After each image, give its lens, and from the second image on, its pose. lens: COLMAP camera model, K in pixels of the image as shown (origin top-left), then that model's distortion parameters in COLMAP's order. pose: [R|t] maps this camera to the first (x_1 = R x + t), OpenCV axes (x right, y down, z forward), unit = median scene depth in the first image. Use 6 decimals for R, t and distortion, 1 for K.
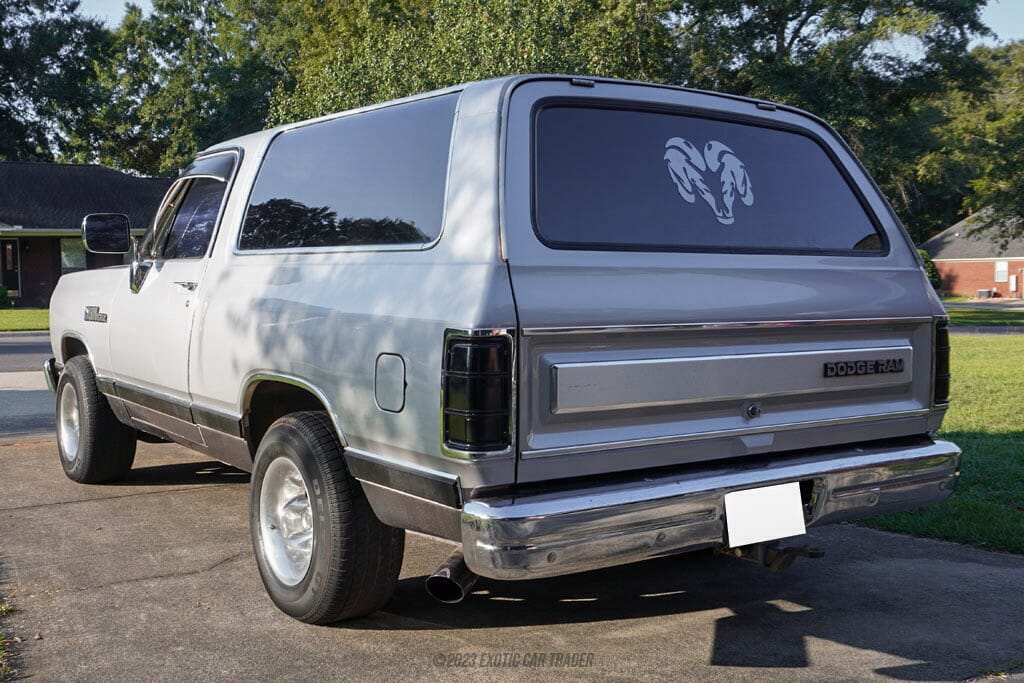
lens RADIAL K [[899.0, 0, 512.0], [0, 899.0, 341.5], [0, 0, 1]] dist [-0.008723, -0.004970]
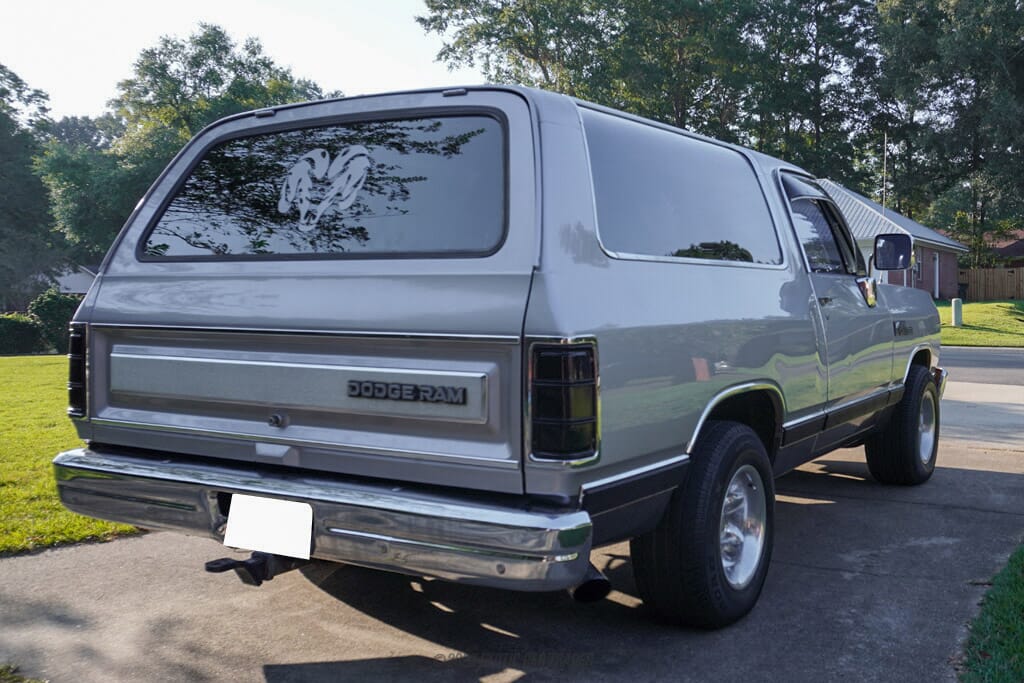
lens RADIAL K [[827.0, 0, 512.0], [0, 827.0, 341.5], [0, 0, 1]] dist [0.001192, 0.000002]
pose [[0.586746, 0.047952, -0.808350, 1.063347], [-0.061675, 0.997992, 0.014434, -0.035044], [0.807419, 0.041386, 0.588525, 0.619466]]
